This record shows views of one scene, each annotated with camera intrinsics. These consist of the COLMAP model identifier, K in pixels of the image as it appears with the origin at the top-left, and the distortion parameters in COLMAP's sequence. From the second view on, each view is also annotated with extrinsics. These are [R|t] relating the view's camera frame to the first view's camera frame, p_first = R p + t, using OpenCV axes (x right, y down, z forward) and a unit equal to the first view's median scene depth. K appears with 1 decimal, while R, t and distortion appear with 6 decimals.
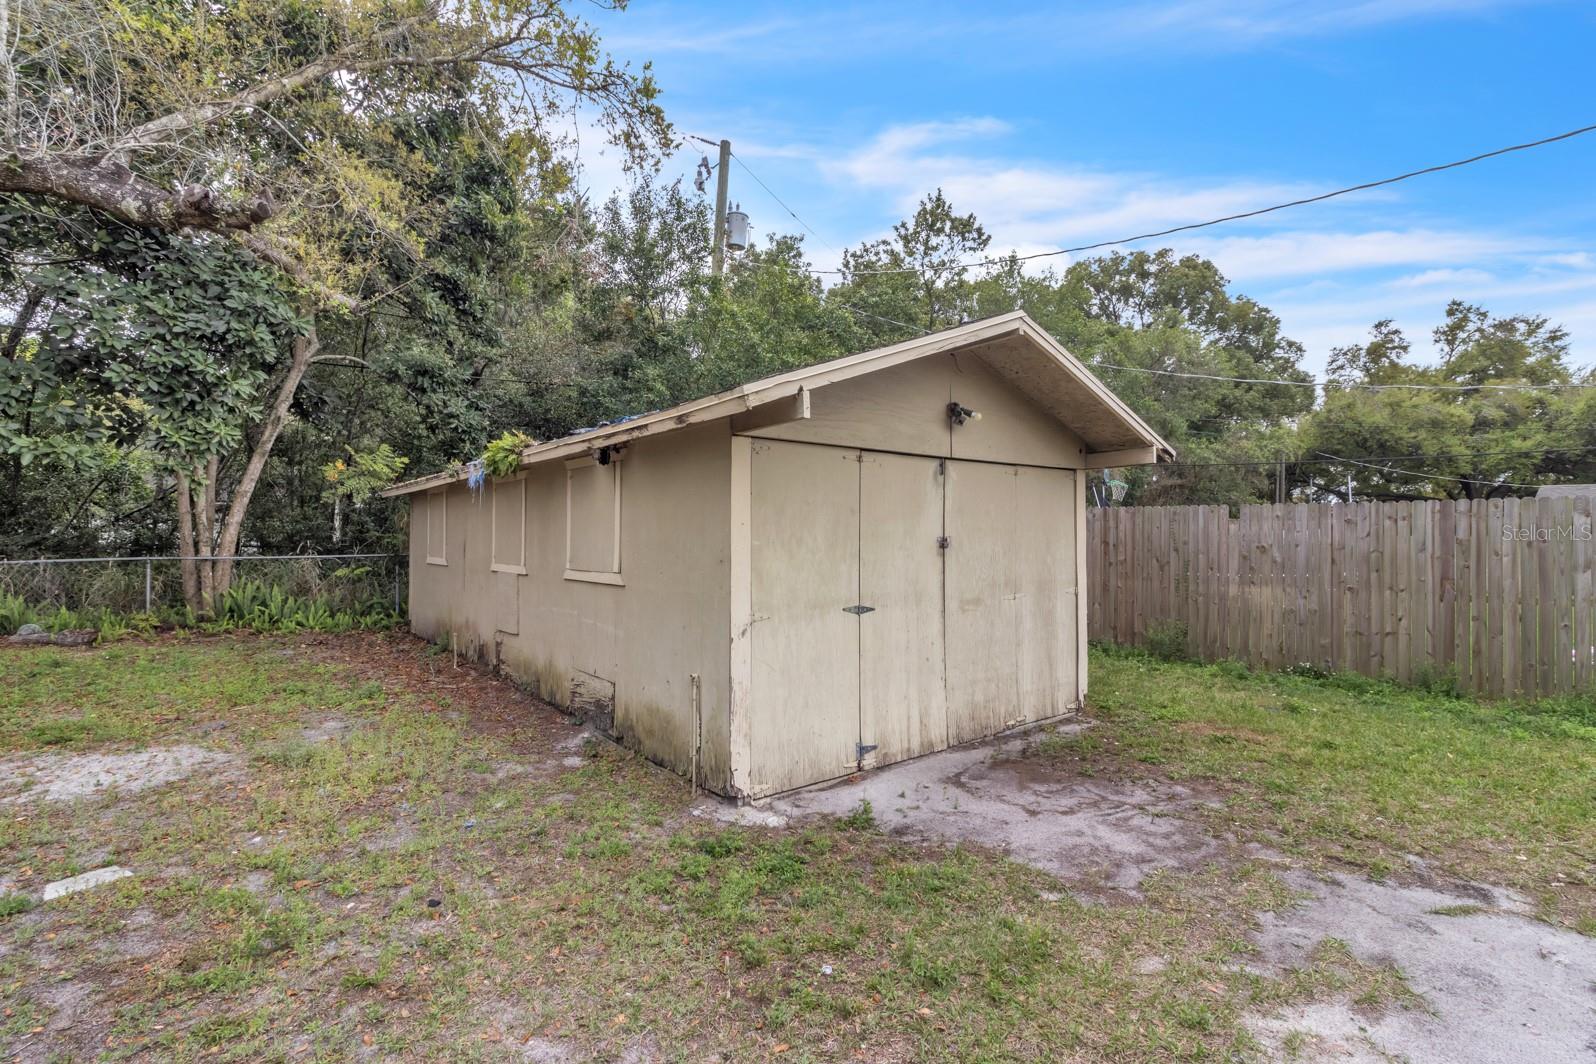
lens RADIAL K [[749.2, 0, 798.0], [0, 749.2, 532.0], [0, 0, 1]] dist [0.000332, -0.000012]
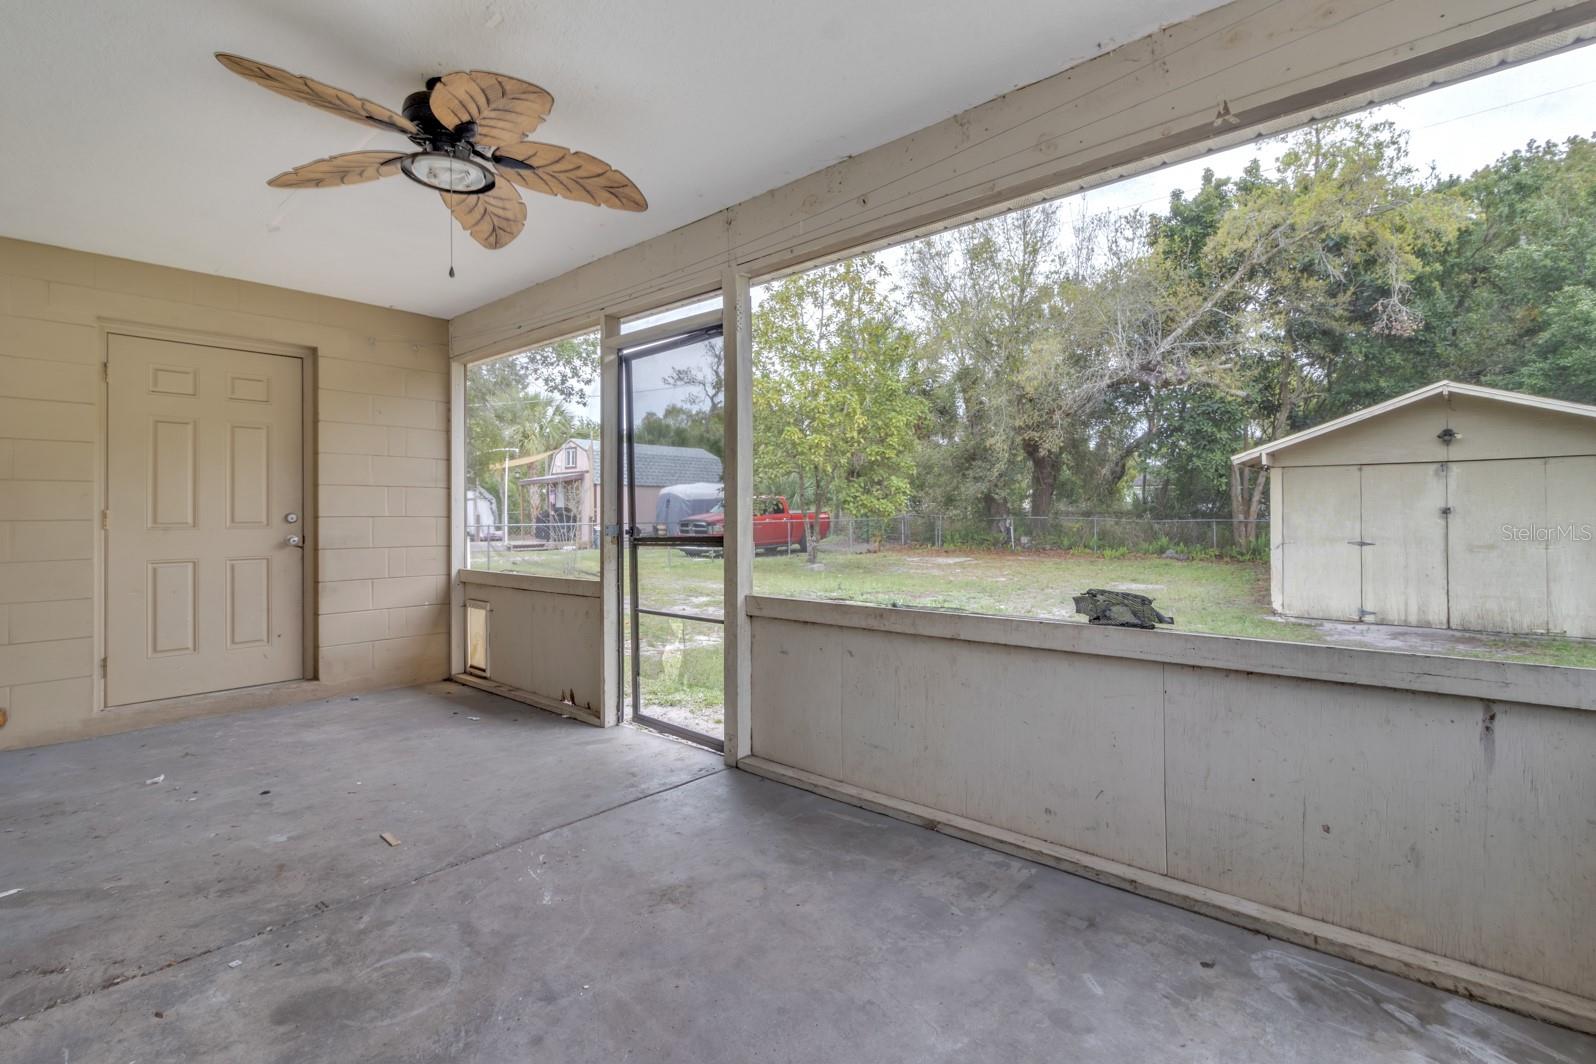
lens RADIAL K [[751.3, 0, 798.0], [0, 751.3, 532.0], [0, 0, 1]] dist [0.001701, 0.000162]
pose [[0.185167, 0.025817, -0.982368, 1.651574], [0.013075, 0.999502, 0.028732, -0.006374], [0.982620, -0.018165, 0.184738, -0.812688]]
